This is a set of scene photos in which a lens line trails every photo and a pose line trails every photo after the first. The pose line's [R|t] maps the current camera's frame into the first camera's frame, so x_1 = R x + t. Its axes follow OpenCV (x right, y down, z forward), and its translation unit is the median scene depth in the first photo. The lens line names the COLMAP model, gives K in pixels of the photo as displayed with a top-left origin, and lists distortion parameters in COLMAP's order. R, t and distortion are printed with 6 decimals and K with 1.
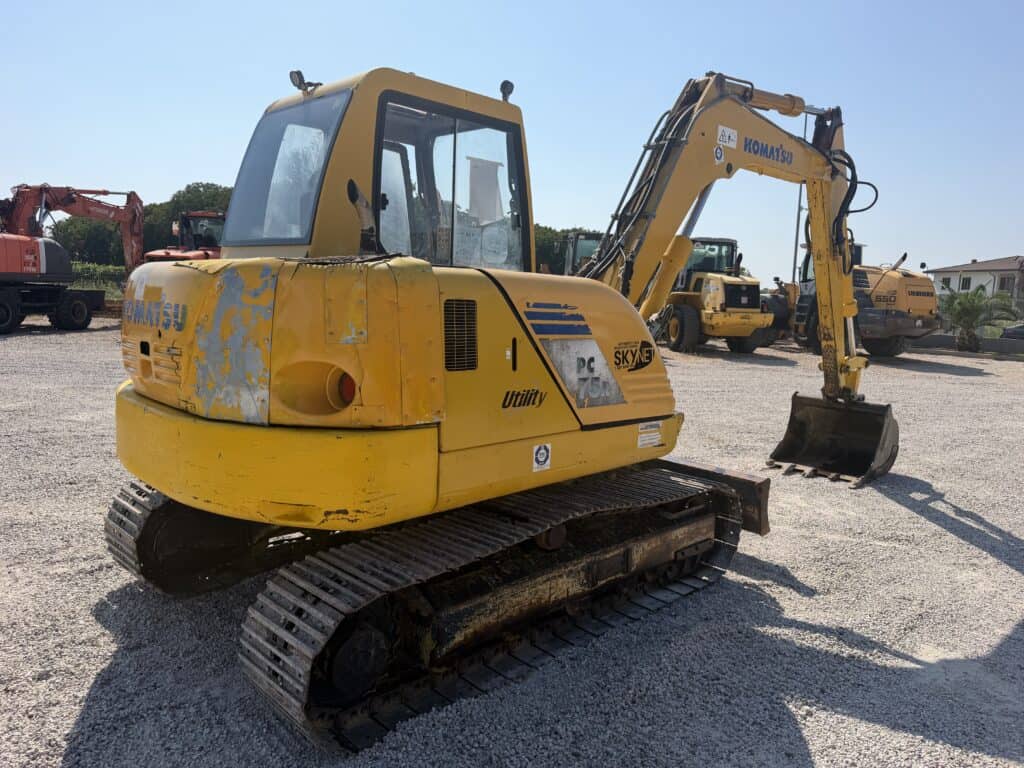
lens RADIAL K [[713.0, 0, 517.5], [0, 713.0, 401.1], [0, 0, 1]] dist [0.091781, -0.118094]
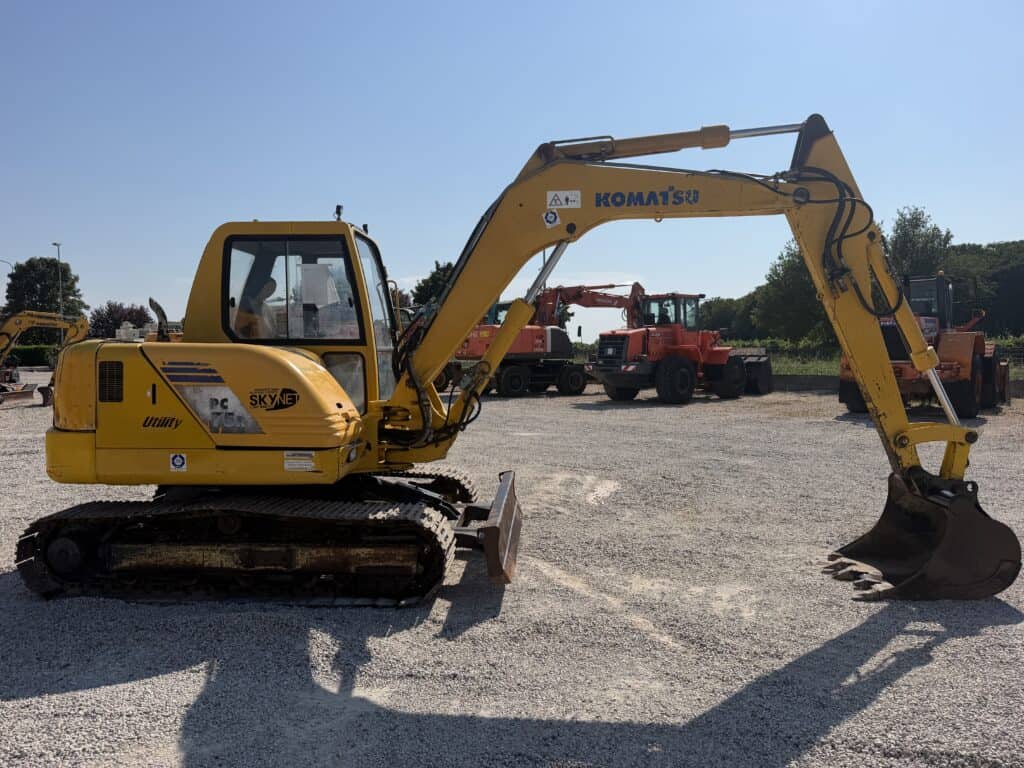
lens RADIAL K [[713.0, 0, 517.5], [0, 713.0, 401.1], [0, 0, 1]] dist [0.091781, -0.118094]
pose [[0.675142, 0.011687, -0.737595, 1.548802], [-0.082569, 0.994789, -0.059817, -0.017553], [0.733052, 0.101287, 0.672588, 0.448773]]
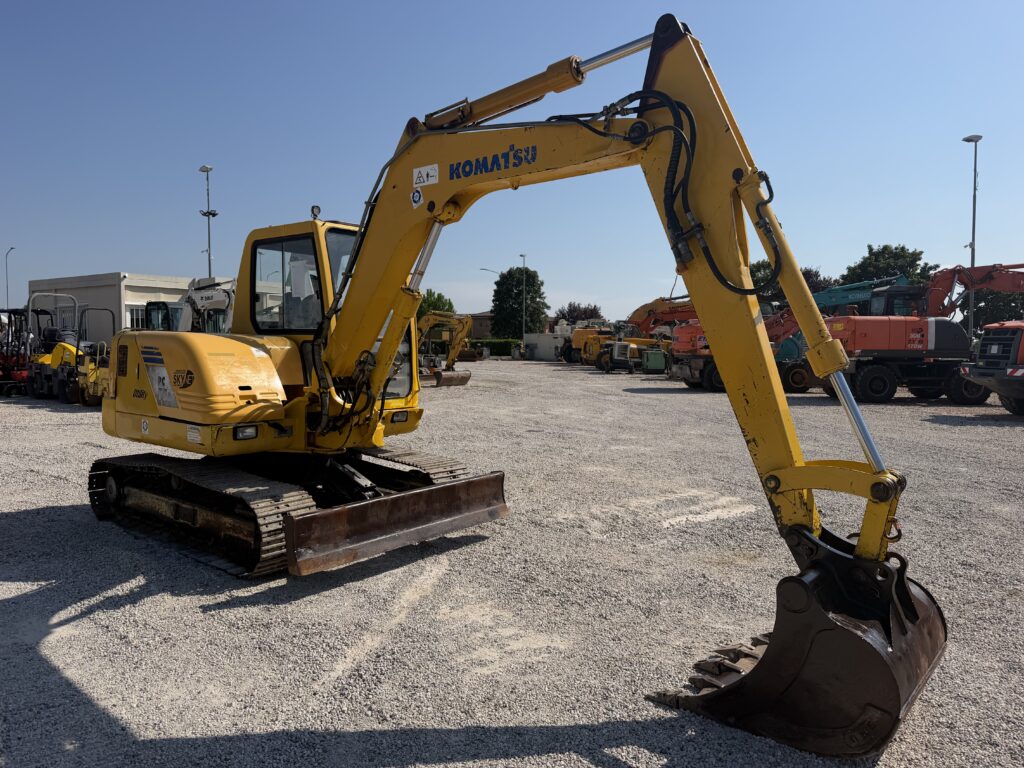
lens RADIAL K [[713.0, 0, 517.5], [0, 713.0, 401.1], [0, 0, 1]] dist [0.091781, -0.118094]
pose [[0.112496, 0.041772, -0.992774, 1.927677], [-0.156649, 0.987368, 0.023794, -0.177847], [0.981227, 0.152841, 0.117619, 1.624787]]
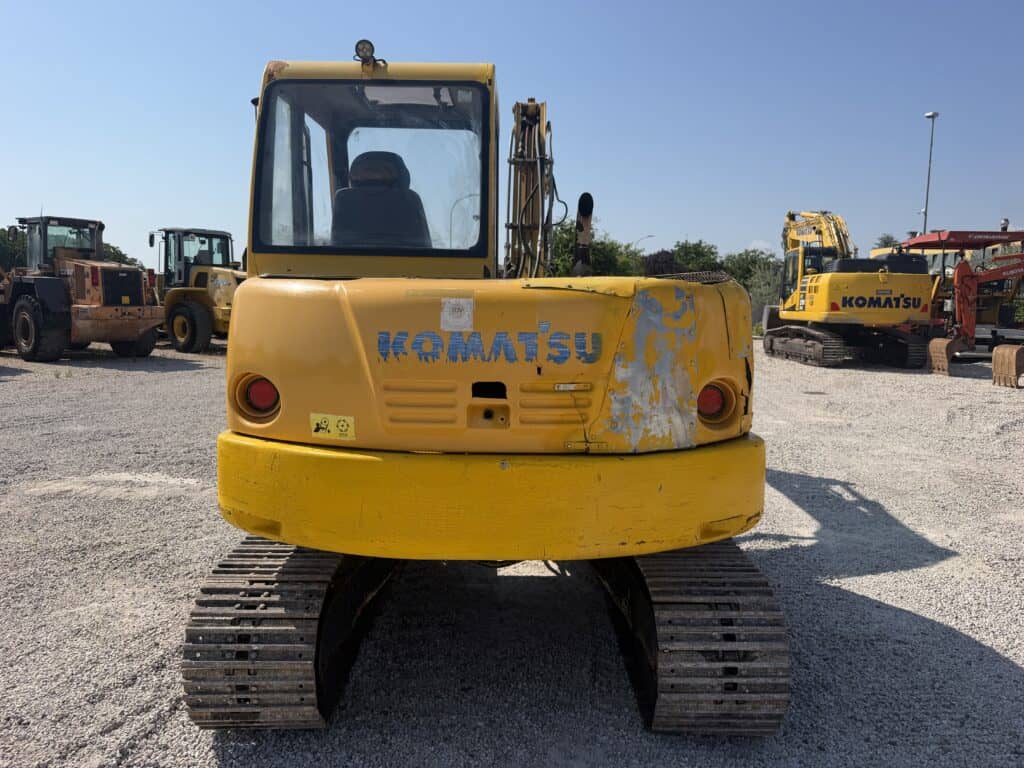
lens RADIAL K [[713.0, 0, 517.5], [0, 713.0, 401.1], [0, 0, 1]] dist [0.091781, -0.118094]
pose [[0.702202, -0.130347, 0.699945, -0.921790], [0.122347, 0.990566, 0.061727, -0.092887], [-0.701387, 0.042292, 0.711525, 0.359039]]
